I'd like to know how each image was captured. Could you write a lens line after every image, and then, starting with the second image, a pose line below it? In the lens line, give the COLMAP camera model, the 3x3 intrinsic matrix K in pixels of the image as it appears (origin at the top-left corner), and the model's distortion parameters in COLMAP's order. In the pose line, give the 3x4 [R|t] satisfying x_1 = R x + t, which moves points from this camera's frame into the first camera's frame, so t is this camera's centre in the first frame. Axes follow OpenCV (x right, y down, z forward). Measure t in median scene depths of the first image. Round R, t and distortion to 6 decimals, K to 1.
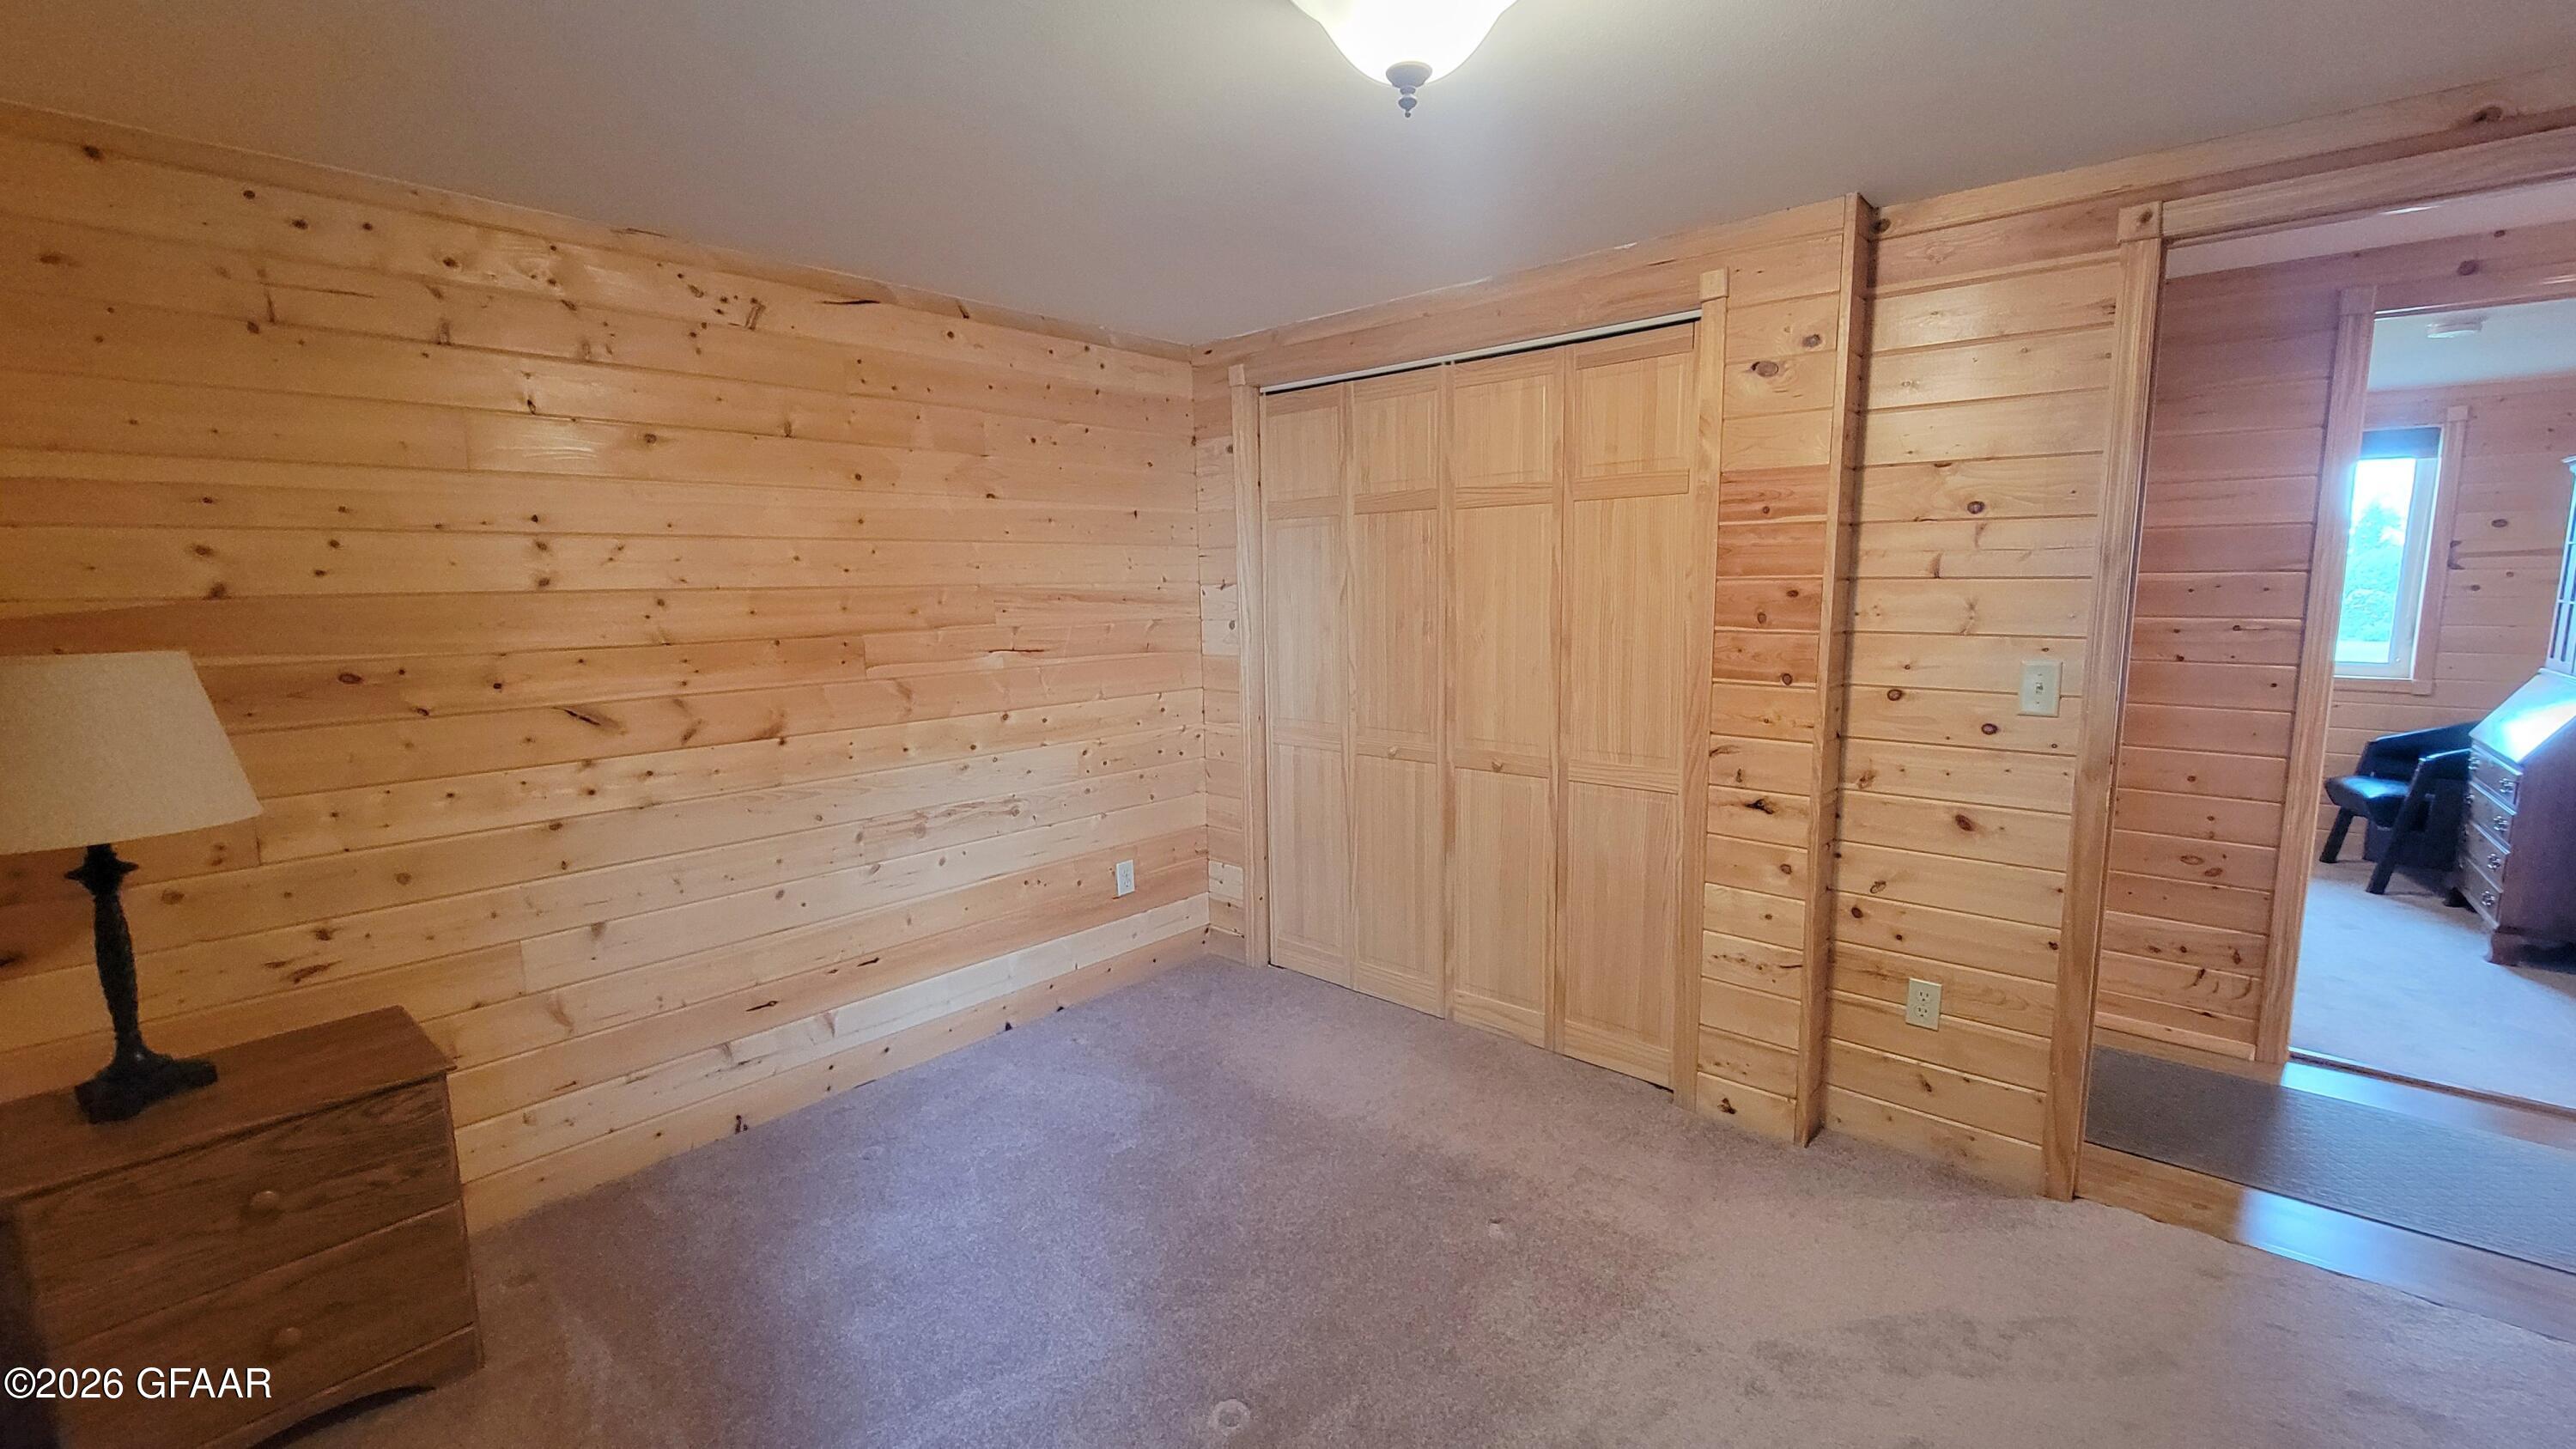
lens RADIAL K [[1051.2, 0, 1304.4], [0, 1051.2, 722.9], [0, 0, 1]] dist [-0.002316, 0.000306]
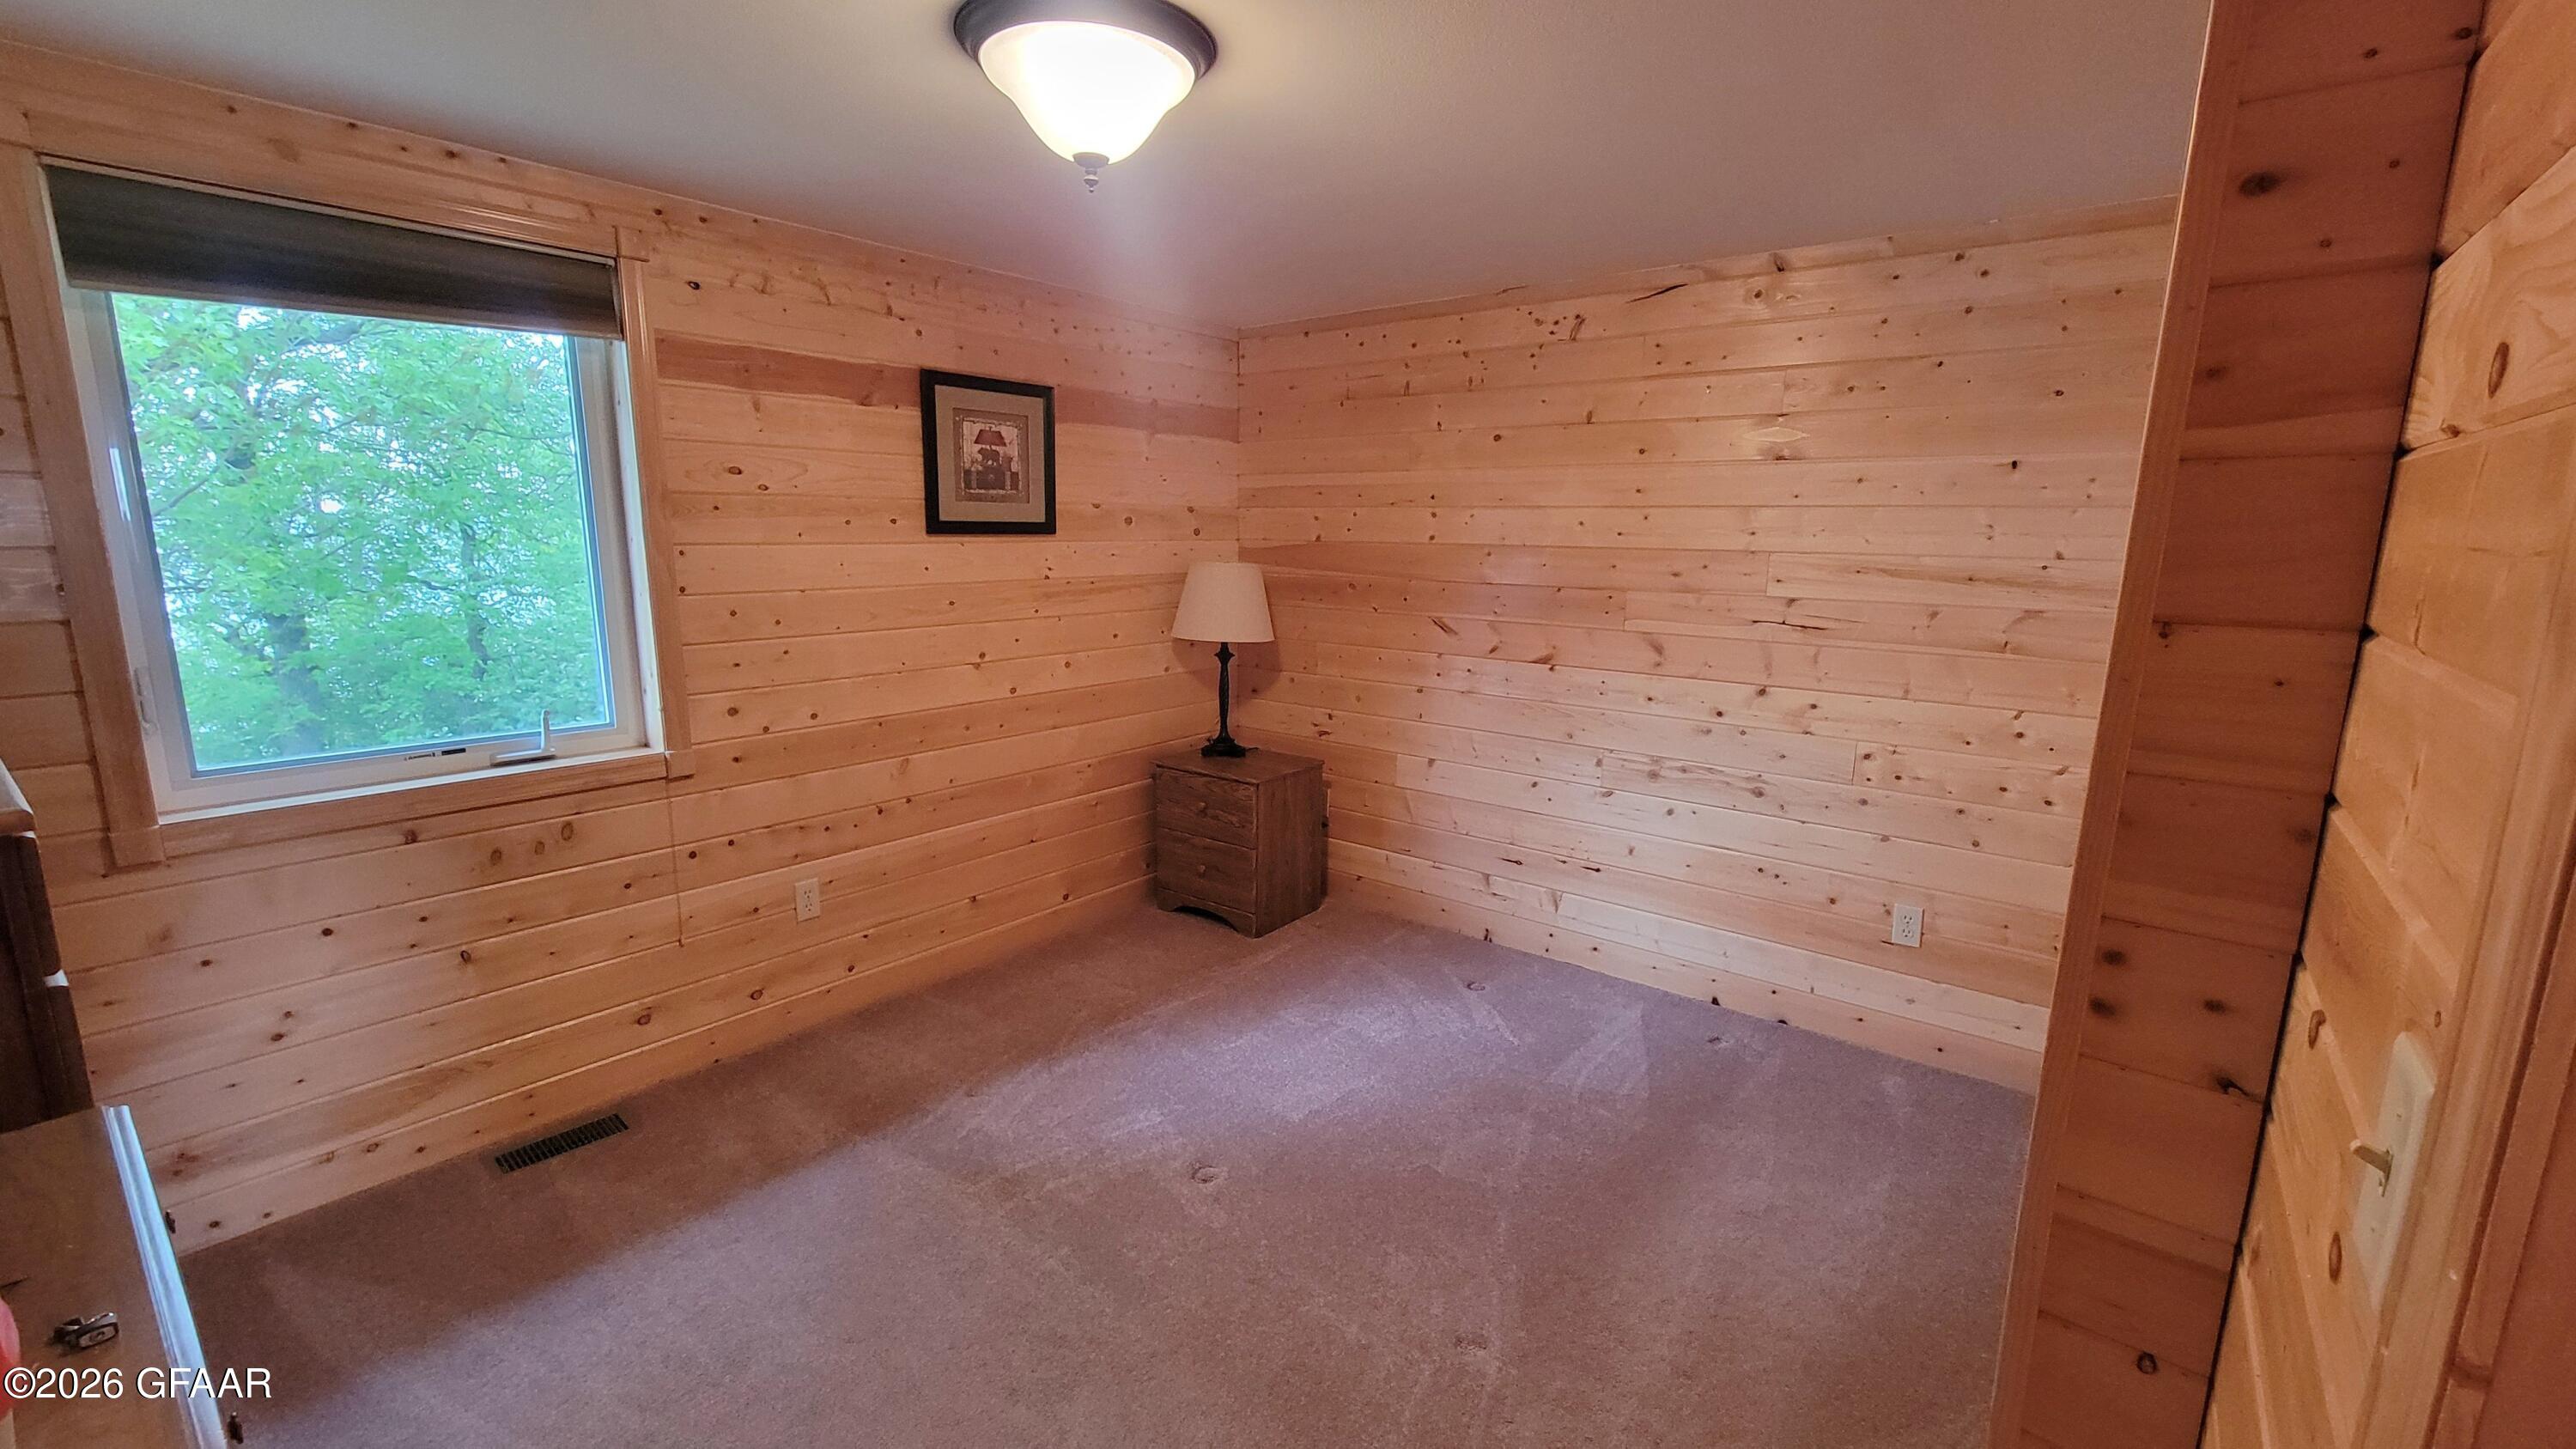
lens RADIAL K [[1051.2, 0, 1294.1], [0, 1051.2, 723.4], [0, 0, 1]] dist [-0.002316, 0.000306]
pose [[0.046536, 0.197616, -0.979174, 0.794531], [-0.151281, 0.970324, 0.188640, -0.117206], [0.987395, 0.139352, 0.075051, 0.646308]]
